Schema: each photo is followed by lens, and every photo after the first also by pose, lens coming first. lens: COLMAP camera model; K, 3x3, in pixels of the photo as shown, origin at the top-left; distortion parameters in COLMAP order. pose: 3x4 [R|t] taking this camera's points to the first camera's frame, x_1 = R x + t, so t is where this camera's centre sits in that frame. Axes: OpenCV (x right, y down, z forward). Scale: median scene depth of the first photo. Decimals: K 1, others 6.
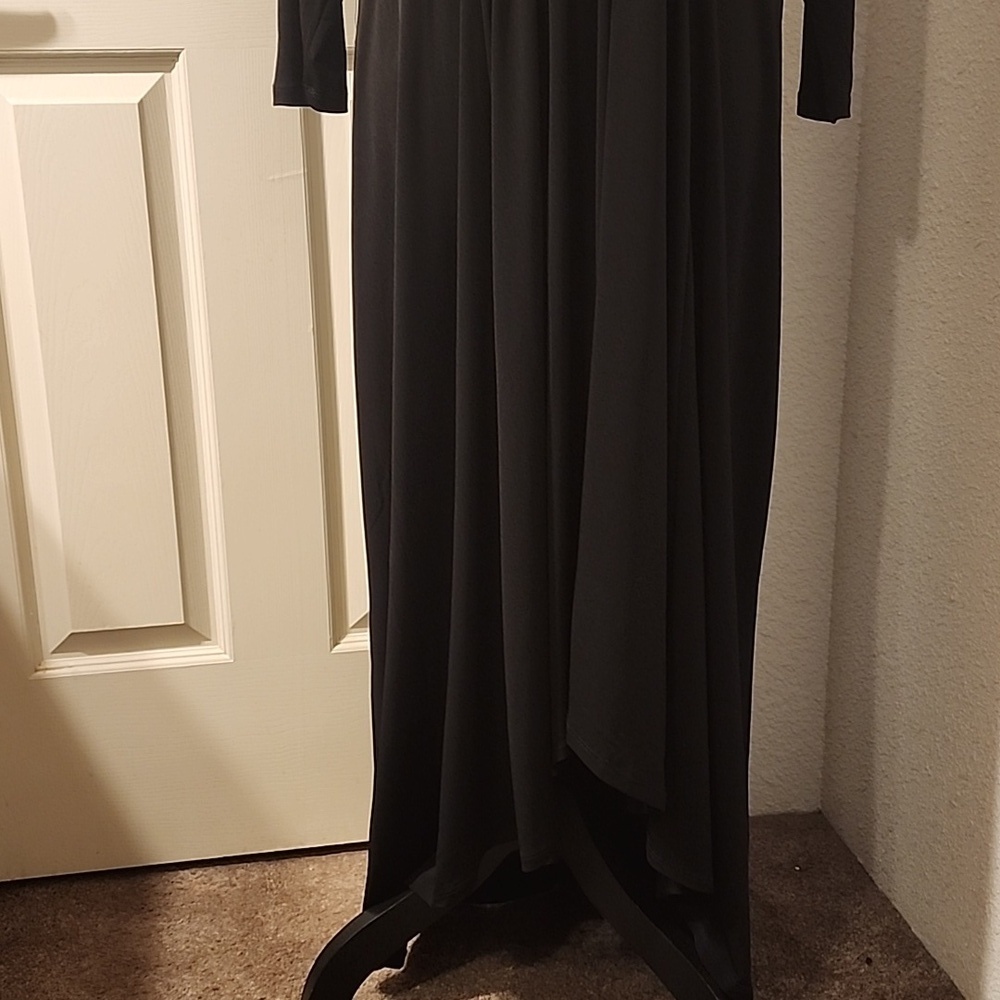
lens RADIAL K [[1413.7, 0, 503.5], [0, 1413.7, 492.2], [0, 0, 1]] dist [0.060335, 0.000000]
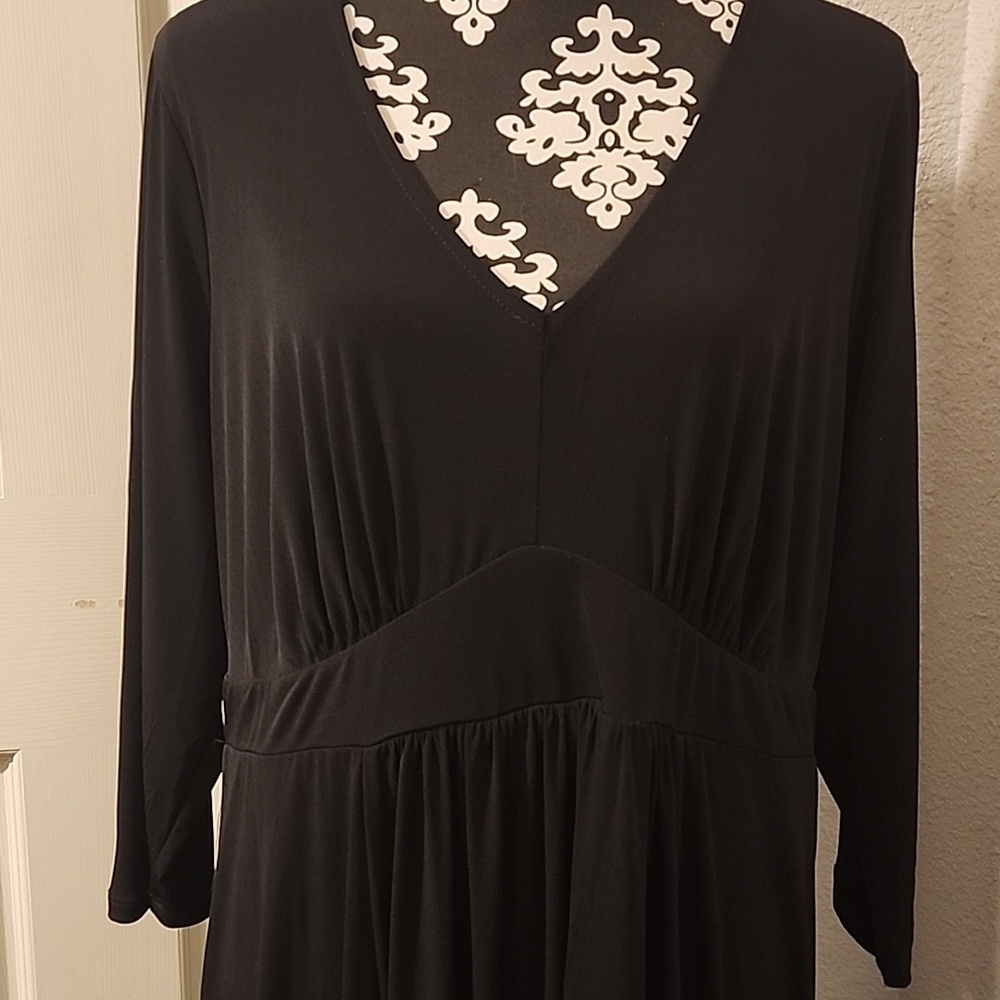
lens RADIAL K [[1413.7, 0, 501.2], [0, 1413.7, 501.0], [0, 0, 1]] dist [0.060335, 0.000000]
pose [[0.999678, 0.023394, -0.009838, 0.035416], [-0.024265, 0.994641, -0.100504, -0.369154], [0.007434, 0.100711, 0.994888, 0.233953]]
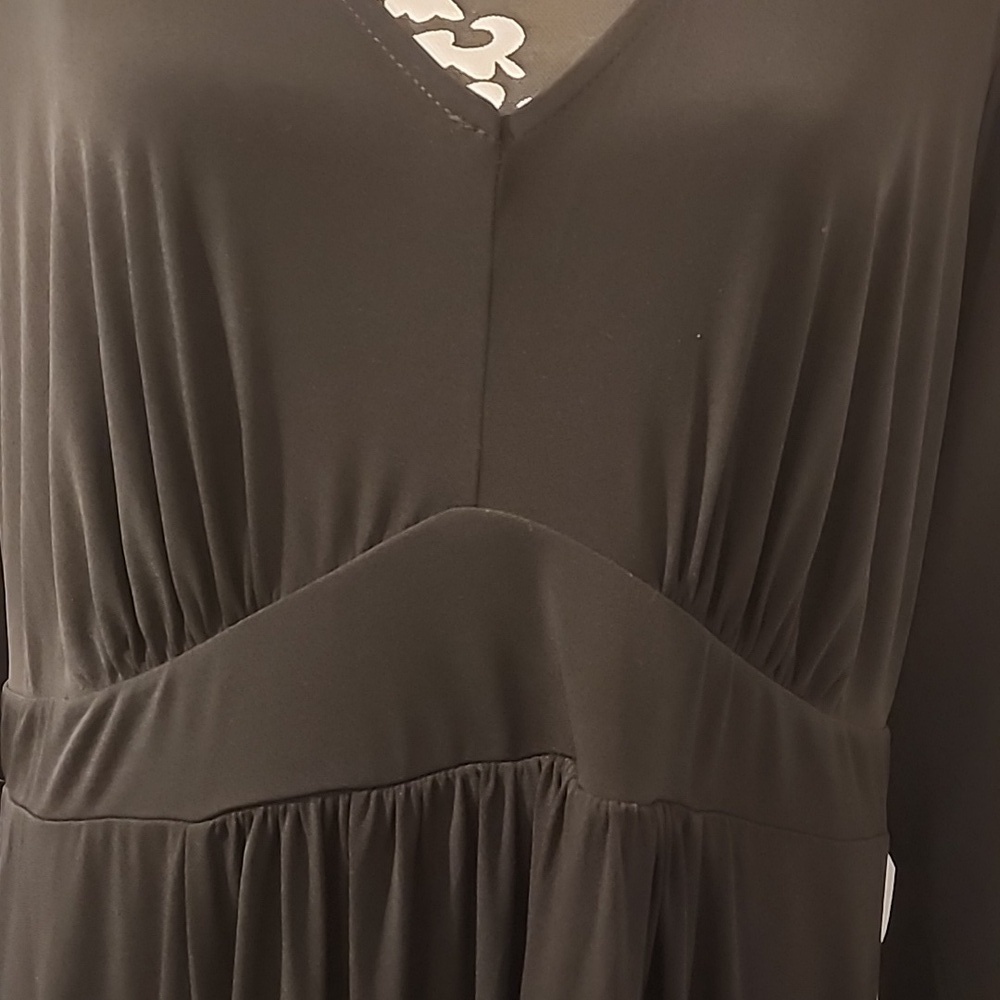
lens RADIAL K [[1413.7, 0, 491.8], [0, 1413.7, 495.6], [0, 0, 1]] dist [0.060335, 0.000000]
pose [[0.998402, 0.054467, 0.015076, 0.041792], [-0.053490, 0.996826, -0.058970, -0.388518], [-0.018240, 0.058069, 0.998146, 0.426486]]
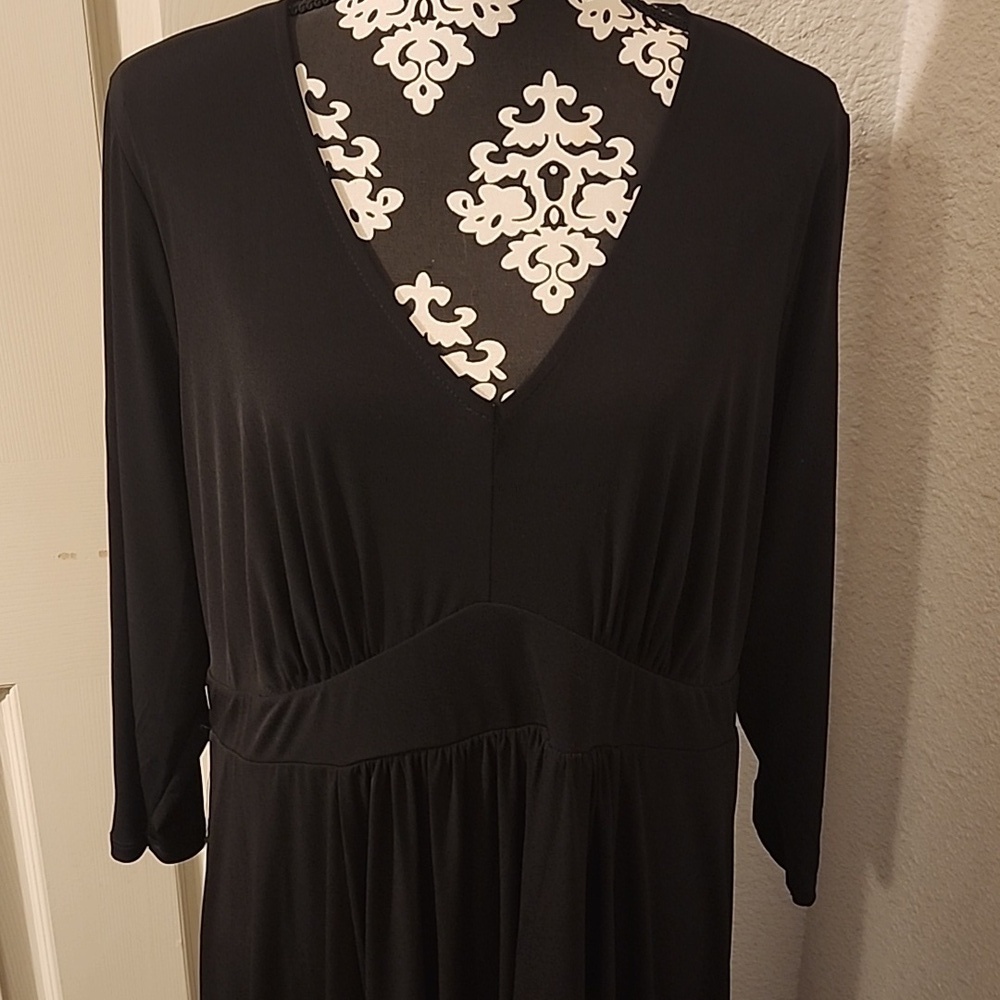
lens RADIAL K [[1413.7, 0, 509.6], [0, 1413.7, 500.2], [0, 0, 1]] dist [0.060335, 0.000000]
pose [[0.999451, 0.010324, 0.031490, 0.033443], [-0.013319, 0.995249, 0.096443, -0.494931], [-0.030345, -0.096809, 0.994840, 0.183619]]
